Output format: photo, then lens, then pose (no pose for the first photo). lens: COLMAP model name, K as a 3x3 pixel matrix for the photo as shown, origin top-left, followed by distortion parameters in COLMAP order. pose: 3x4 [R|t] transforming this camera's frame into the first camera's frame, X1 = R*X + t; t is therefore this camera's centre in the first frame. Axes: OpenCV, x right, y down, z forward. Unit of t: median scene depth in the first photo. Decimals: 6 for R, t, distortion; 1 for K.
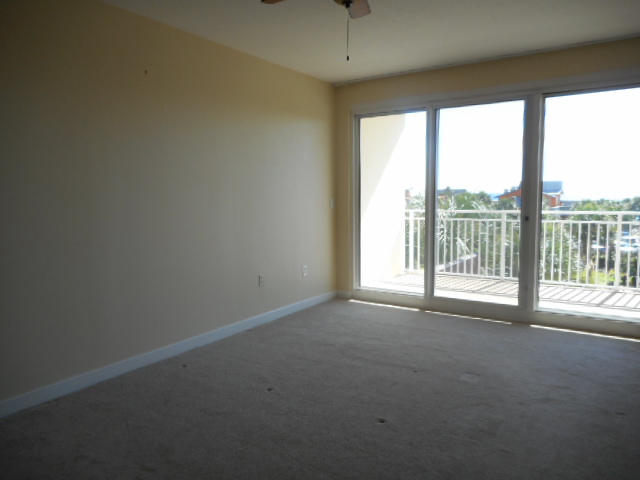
lens RADIAL K [[665.8, 0, 320.0], [0, 665.8, 240.0], [0, 0, 1]] dist [-0.002184, 0.000845]
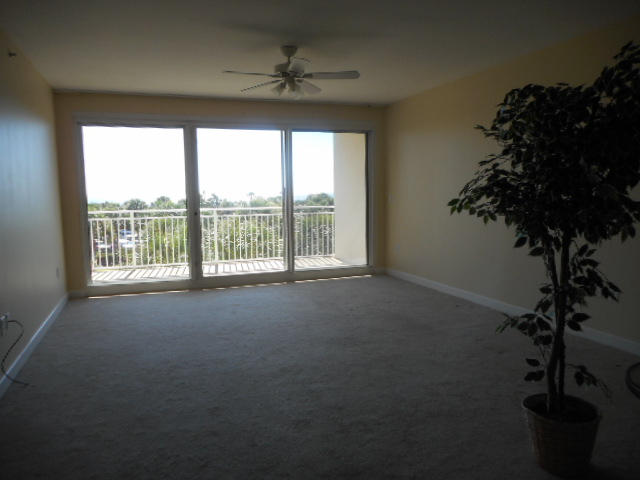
lens RADIAL K [[477.5, 0, 320.0], [0, 477.5, 240.0], [0, 0, 1]] dist [-0.004395, -0.000655]
pose [[0.524846, -0.080887, 0.847346, -0.370488], [0.068030, 0.996276, 0.052966, -0.015564], [-0.848475, 0.029846, 0.528394, 0.267583]]
